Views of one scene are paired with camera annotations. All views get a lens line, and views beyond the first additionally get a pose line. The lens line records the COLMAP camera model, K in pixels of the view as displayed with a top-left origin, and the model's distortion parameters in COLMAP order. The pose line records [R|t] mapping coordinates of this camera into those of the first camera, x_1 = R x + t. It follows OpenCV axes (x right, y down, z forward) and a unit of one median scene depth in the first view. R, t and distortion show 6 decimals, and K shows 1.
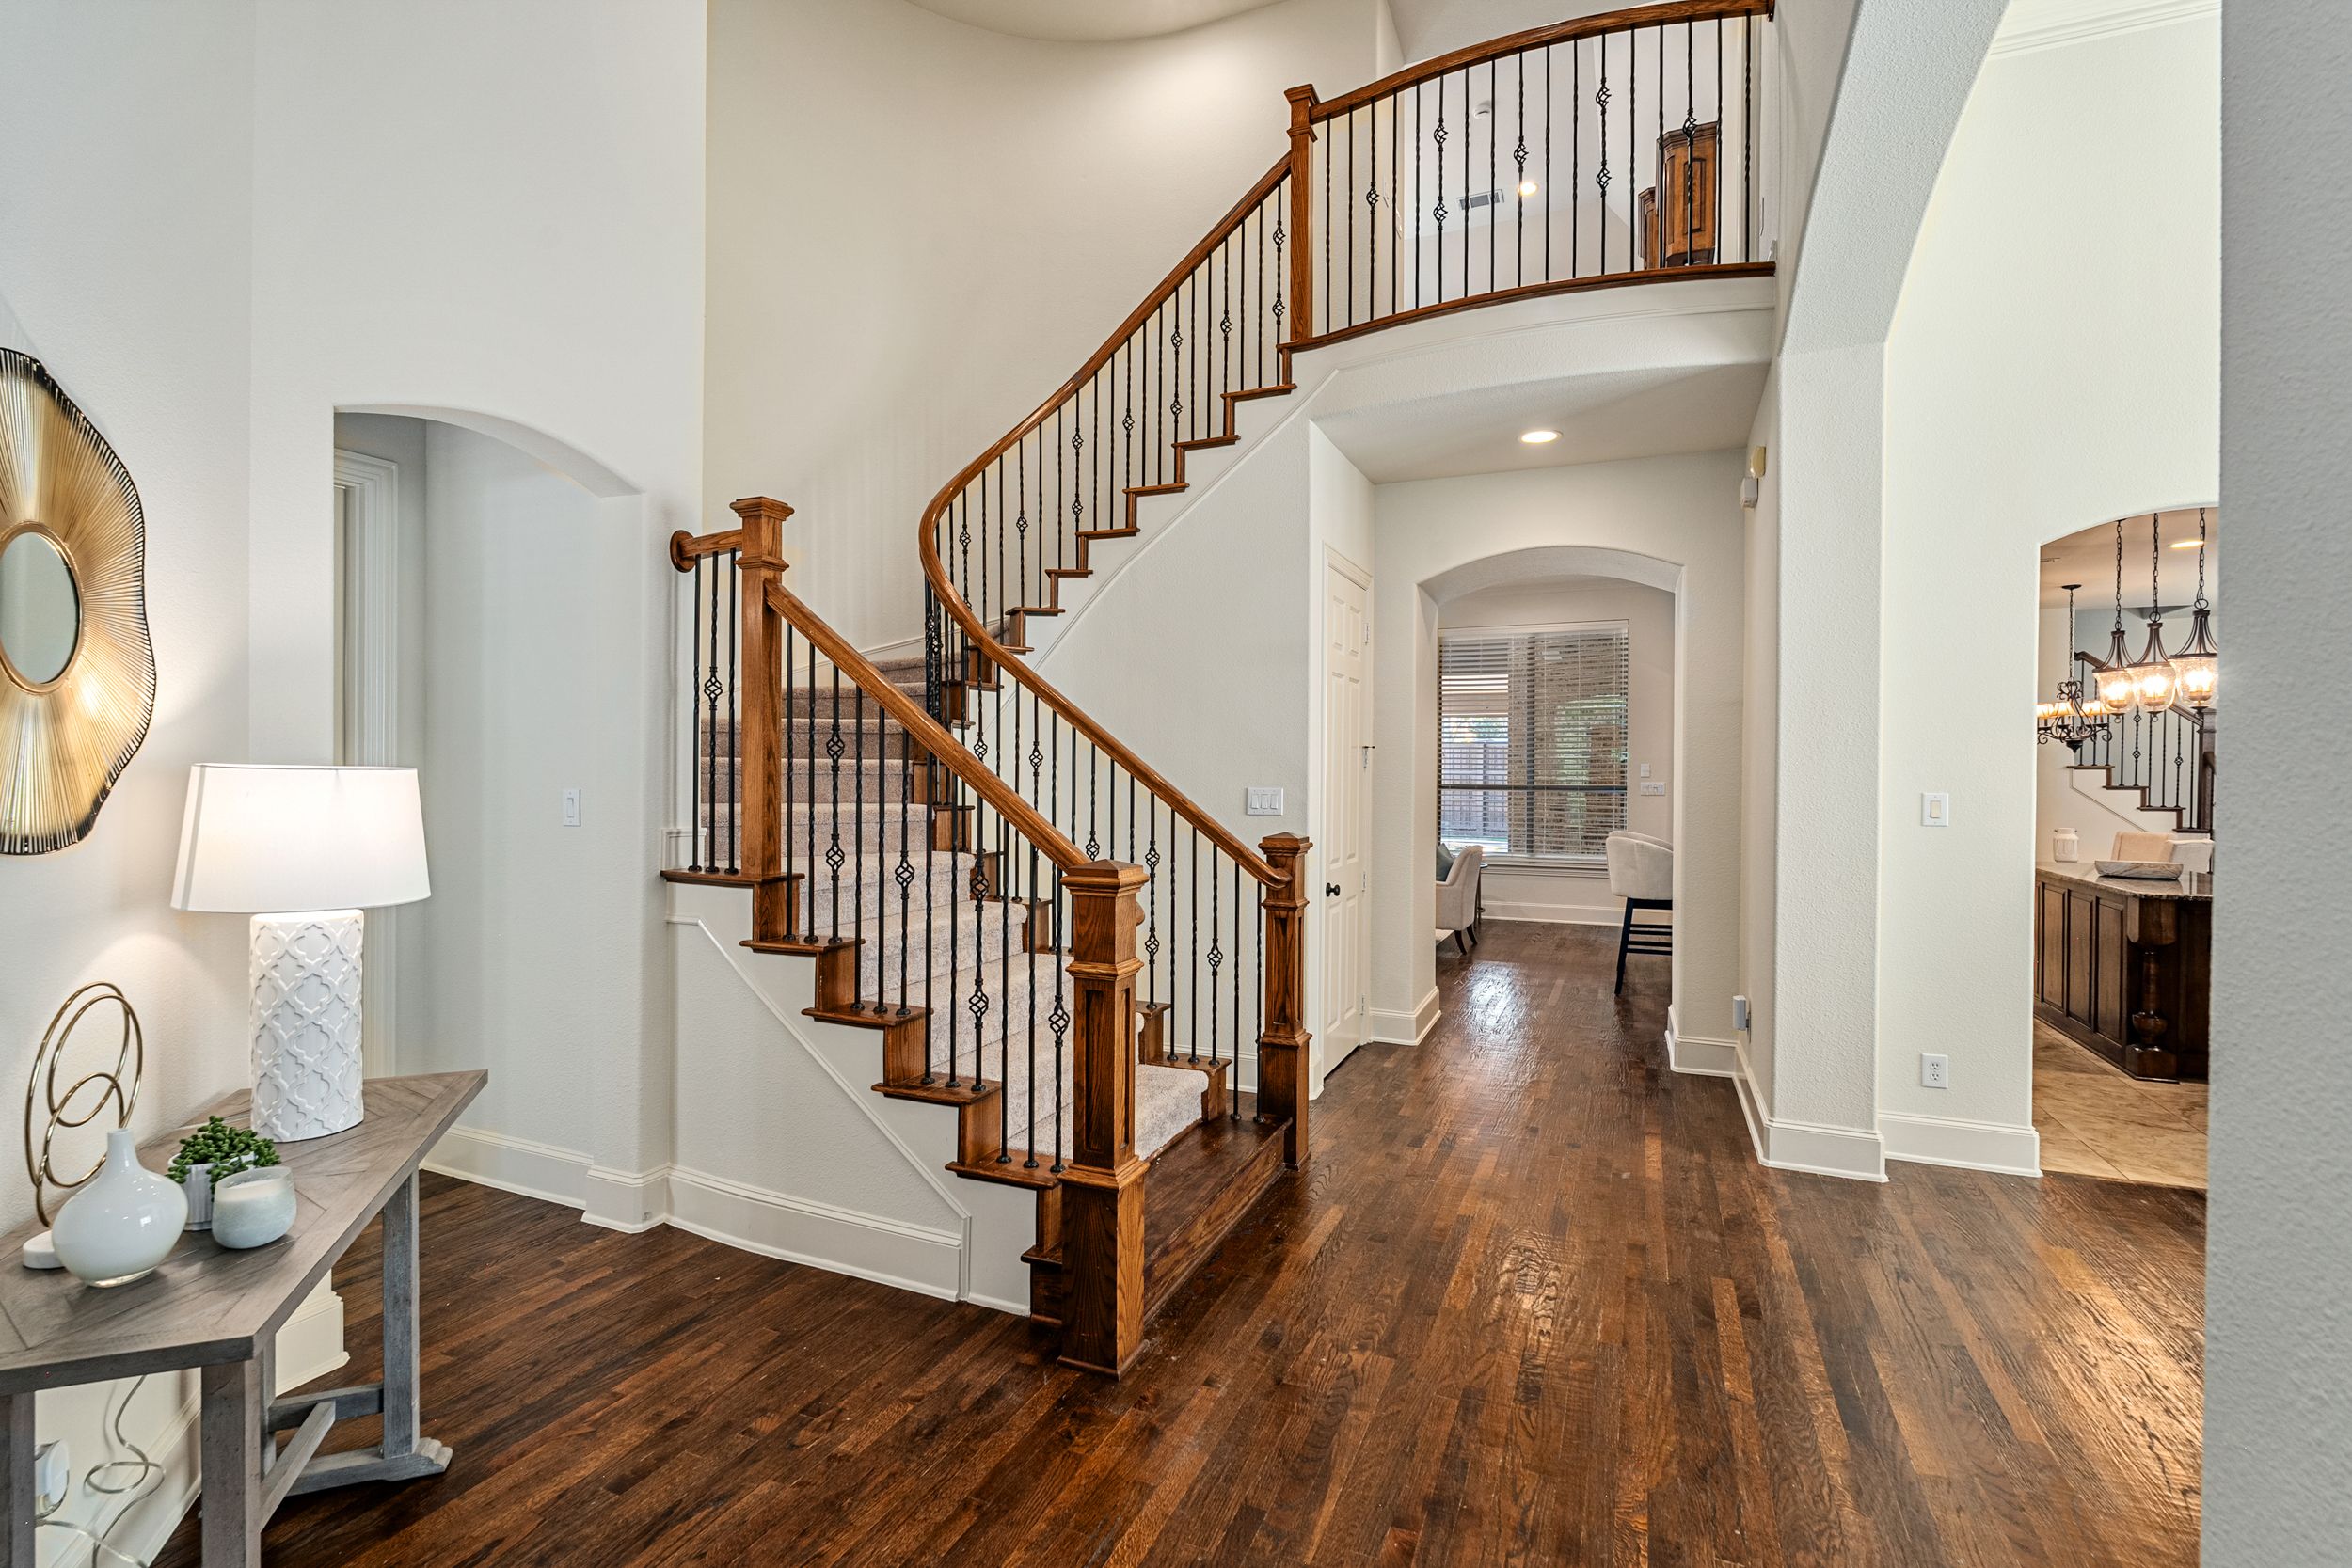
lens RADIAL K [[1077.5, 0, 1175.8], [0, 1077.5, 778.4], [0, 0, 1]] dist [-0.005953, -0.000359]
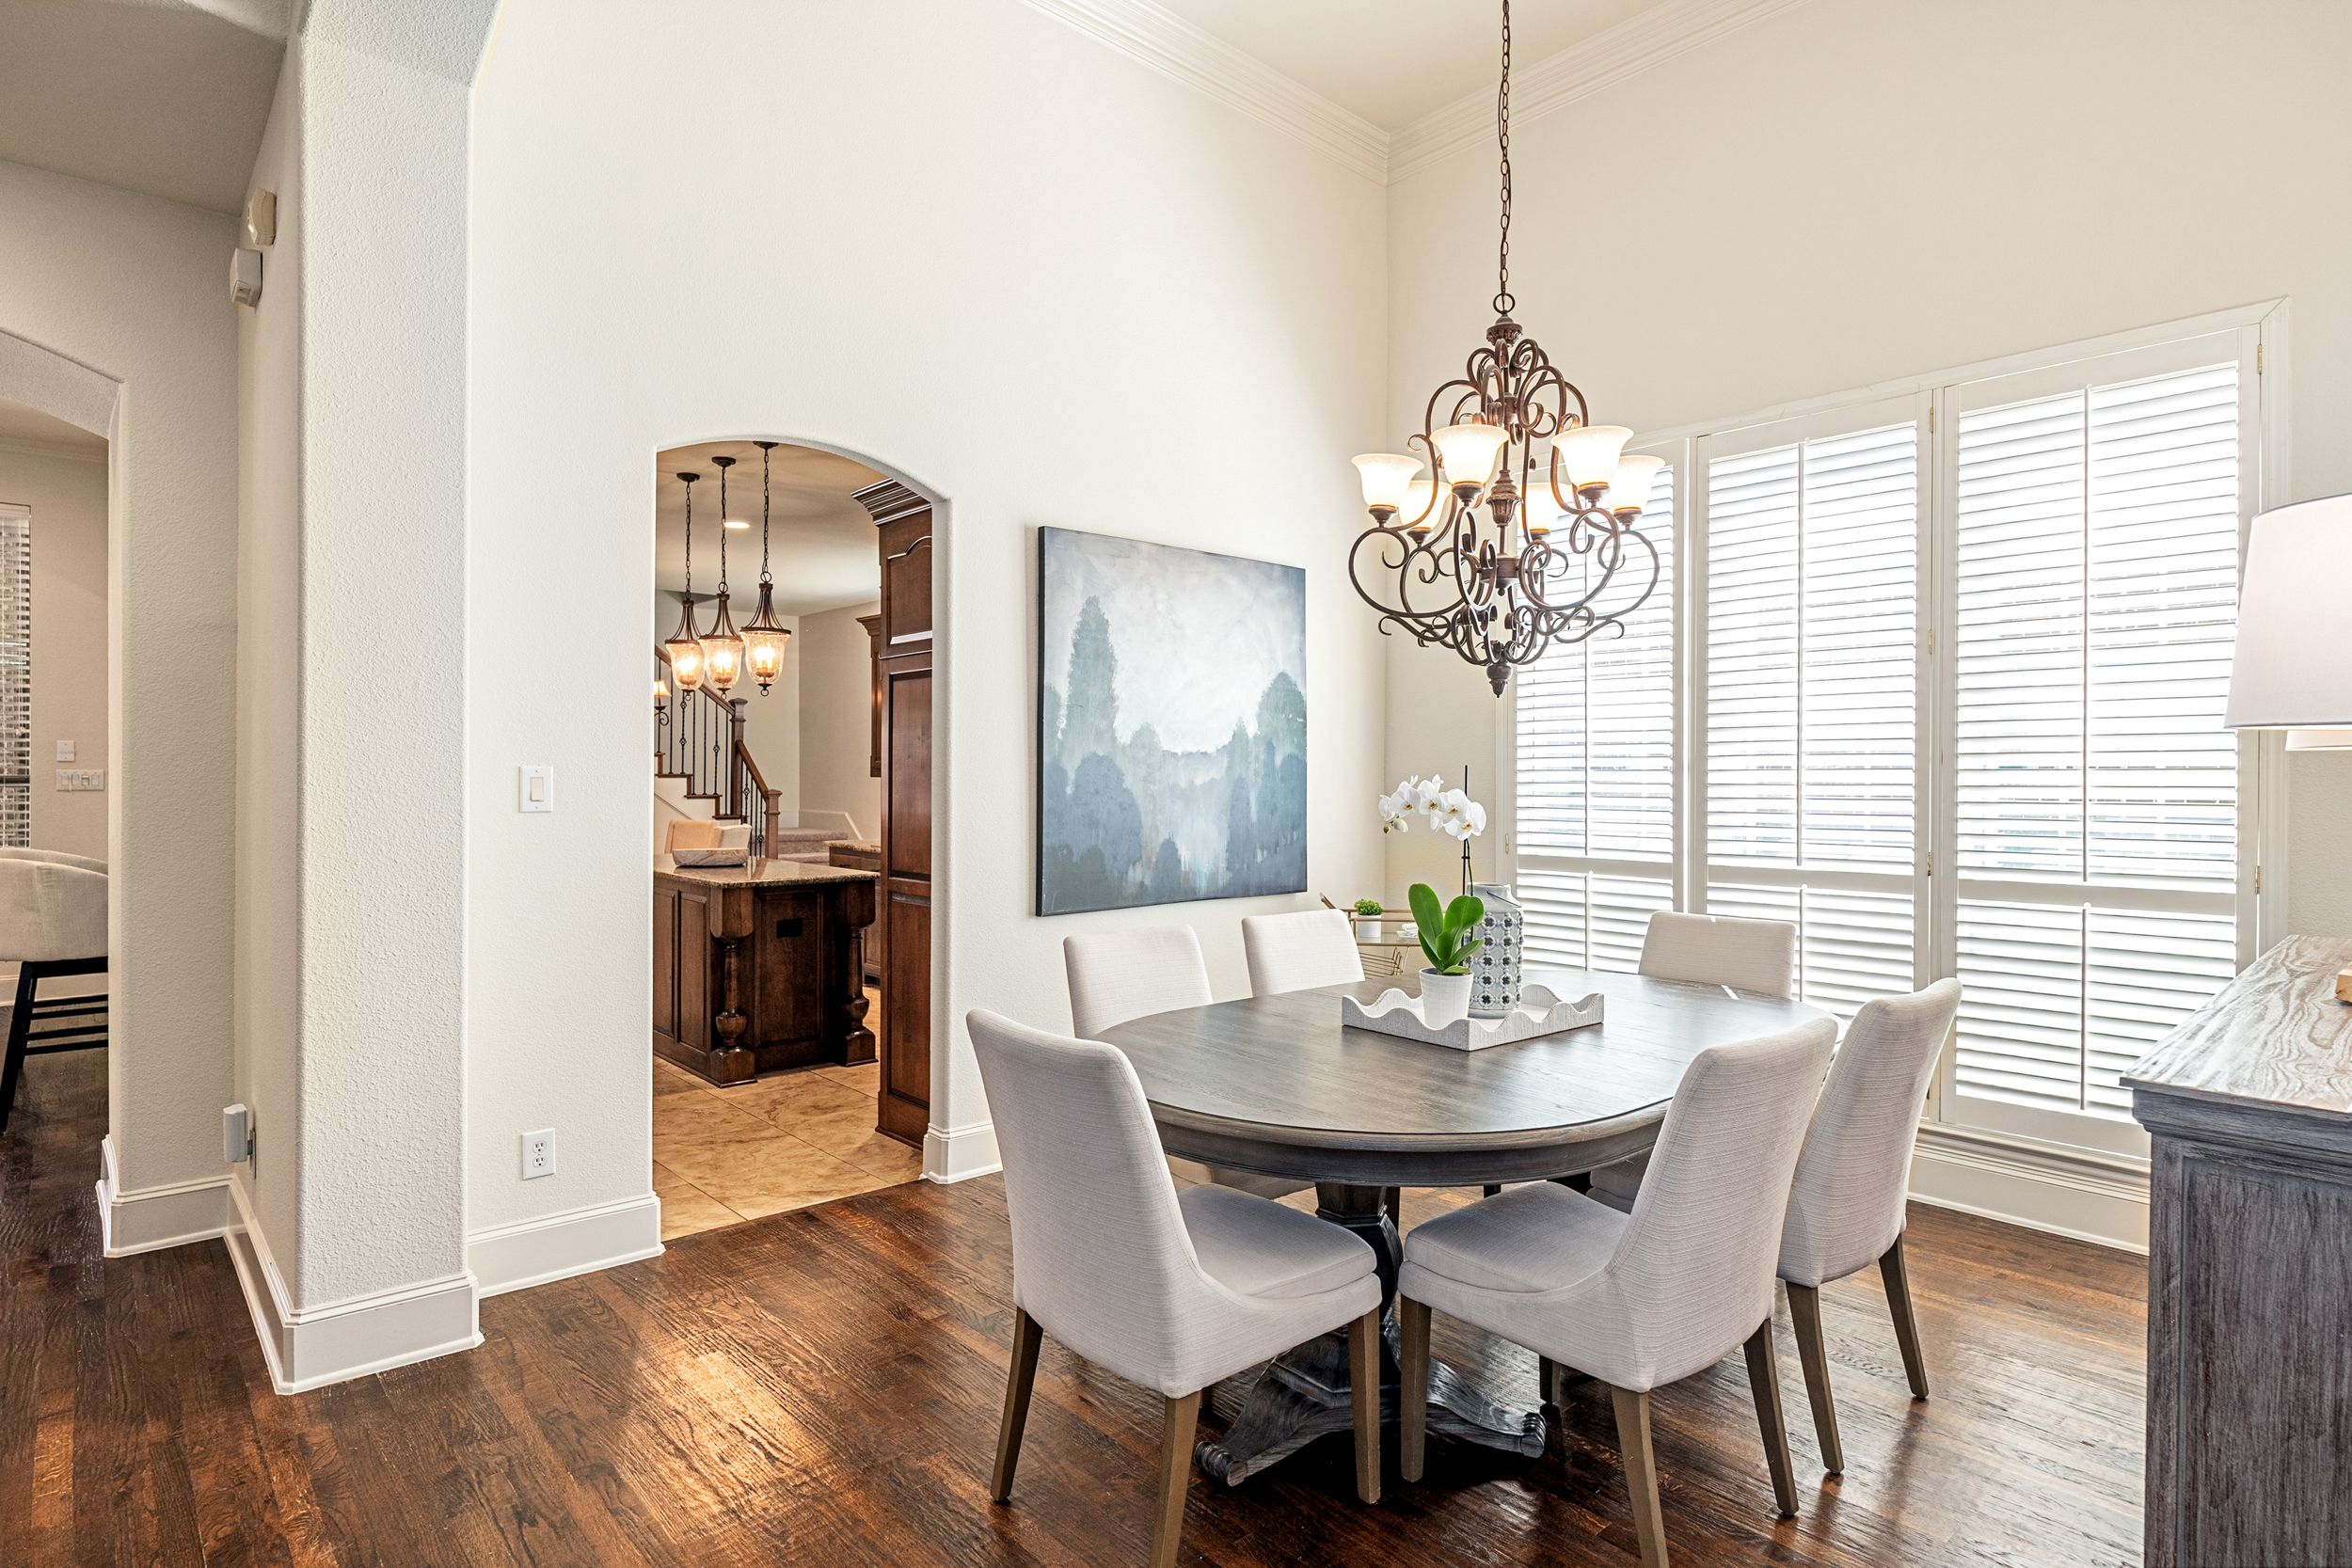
lens RADIAL K [[1247.7, 0, 1176.0], [0, 1247.7, 784.0], [0, 0, 1]] dist [-0.000138, -0.000882]
pose [[0.426633, -0.008668, 0.904383, 0.130359], [0.002285, 0.999961, 0.008506, 0.018476], [-0.904422, -0.001562, 0.426636, 0.247725]]
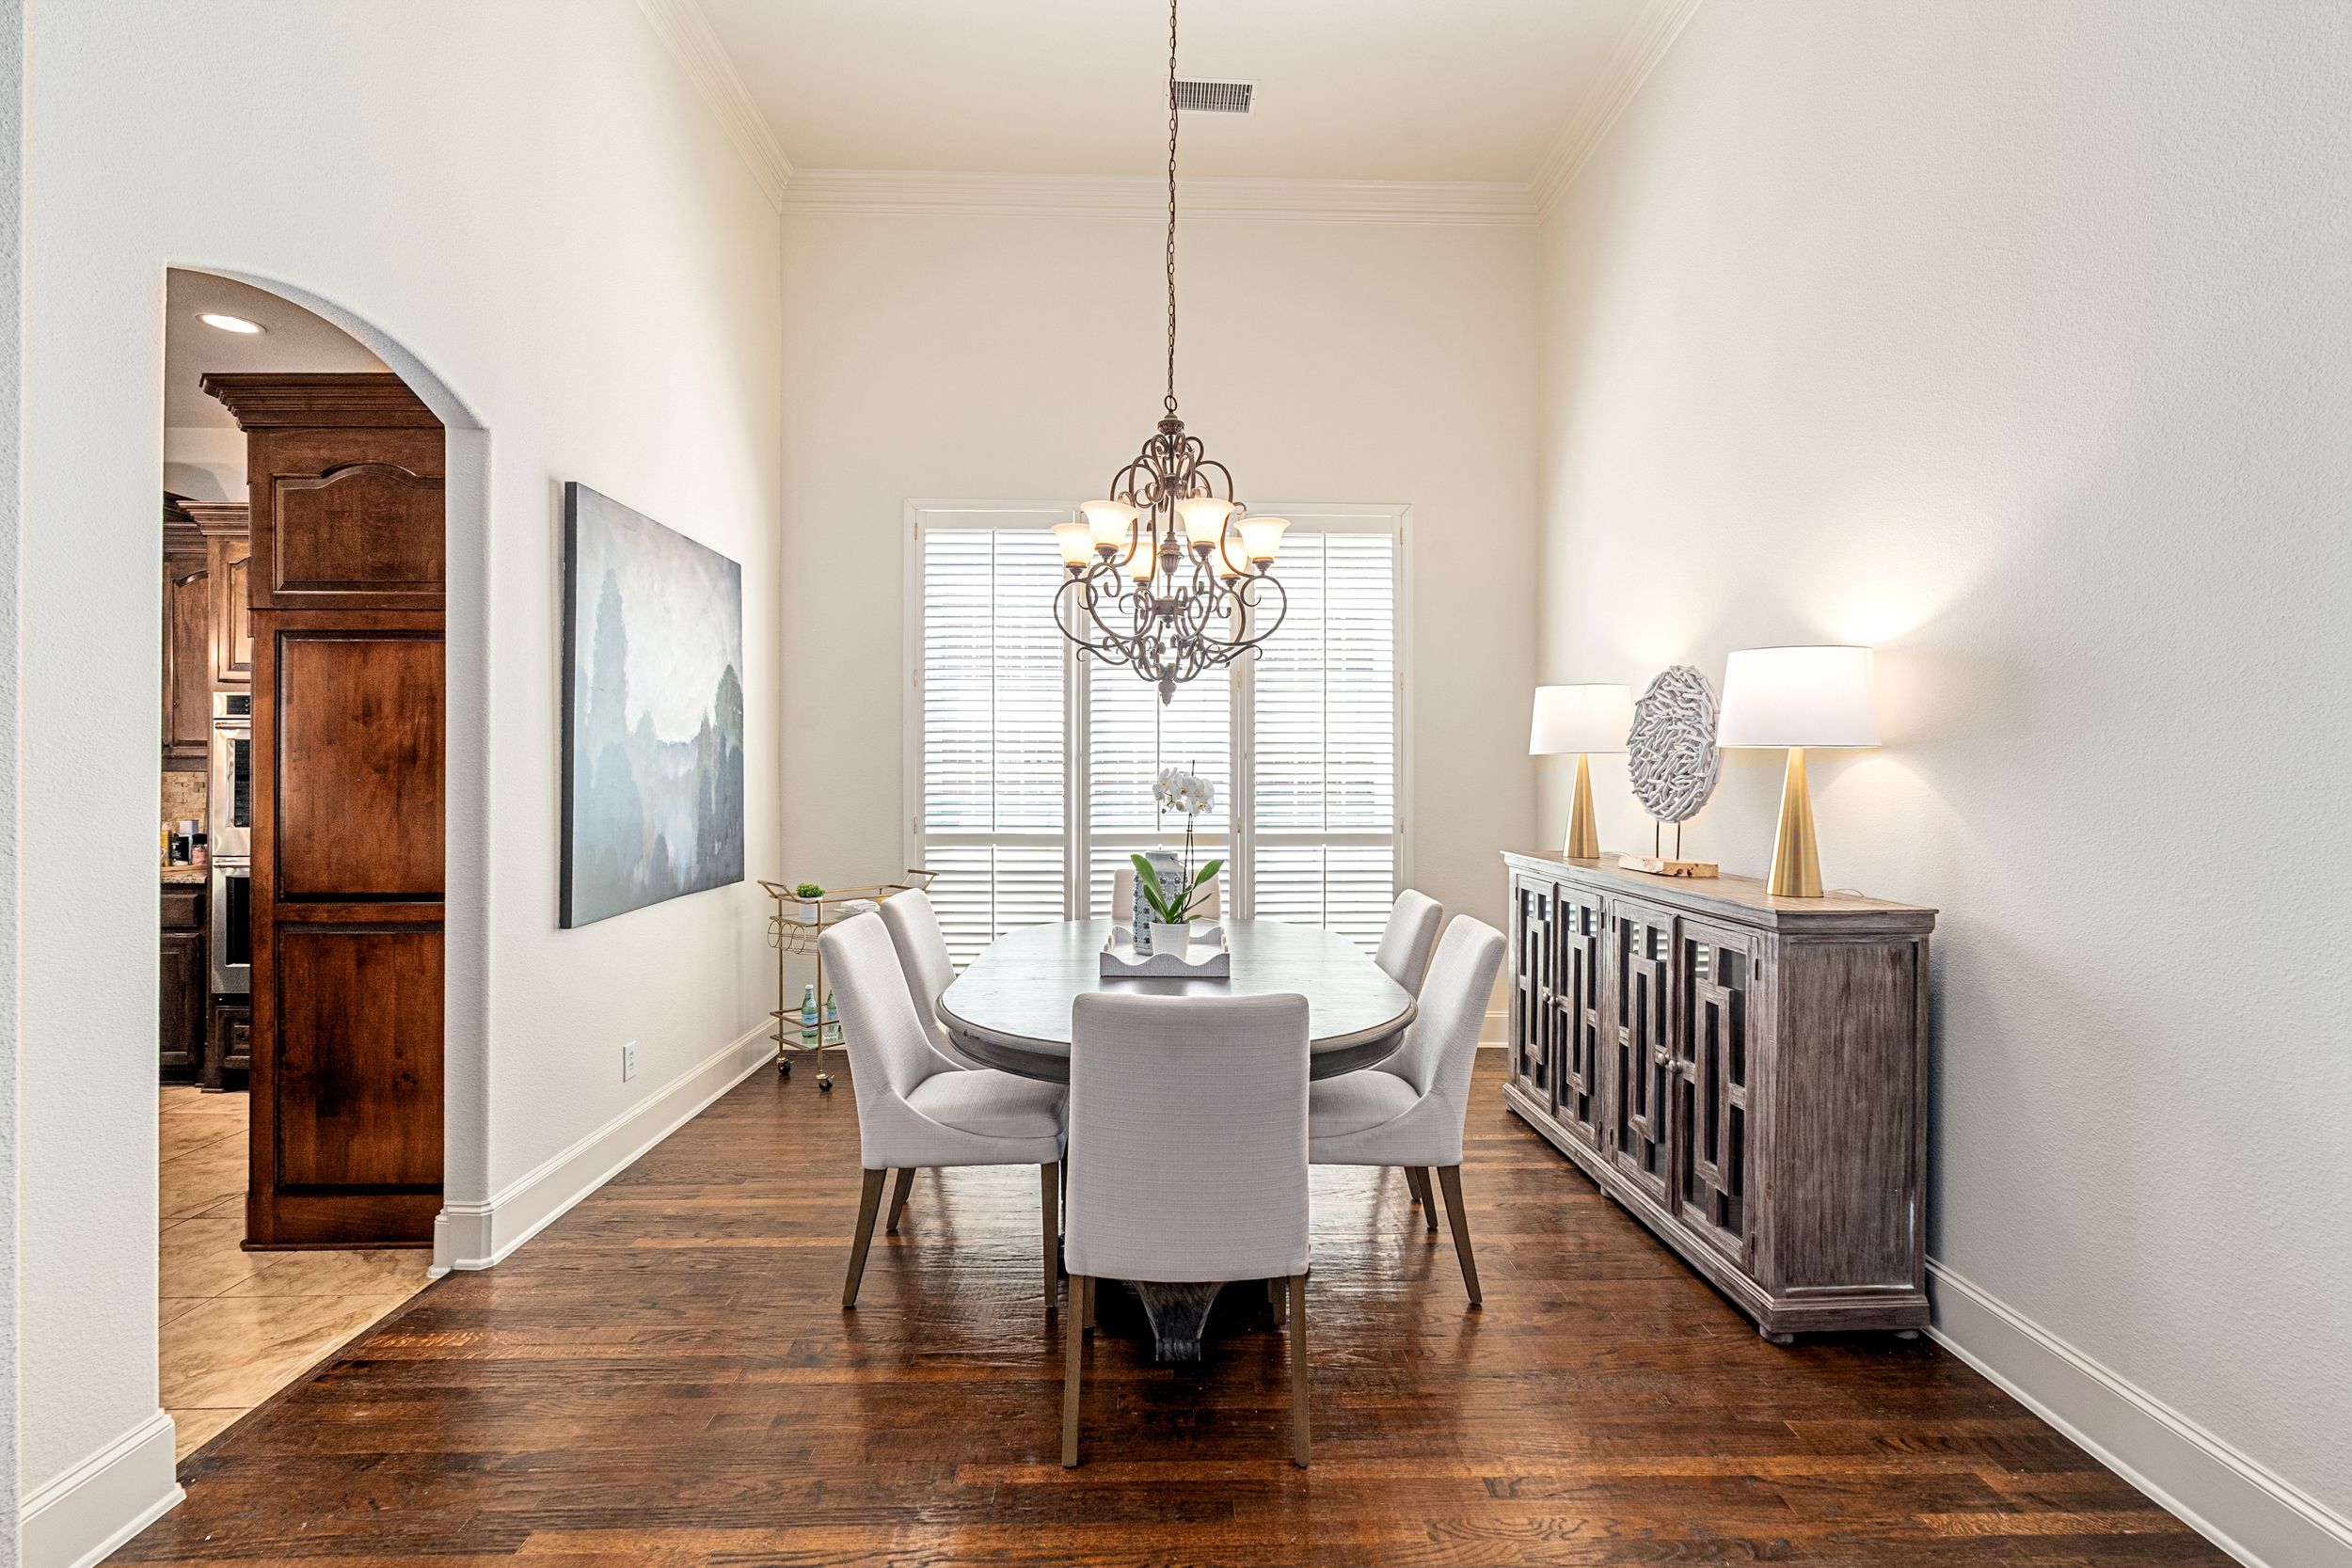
lens RADIAL K [[1077.5, 0, 1175.8], [0, 1077.5, 778.4], [0, 0, 1]] dist [-0.005953, -0.000359]
pose [[-0.419543, -0.012241, 0.907653, 0.129913], [0.000252, 0.999907, 0.013602, 0.017514], [-0.907735, 0.005935, -0.419501, 0.746006]]
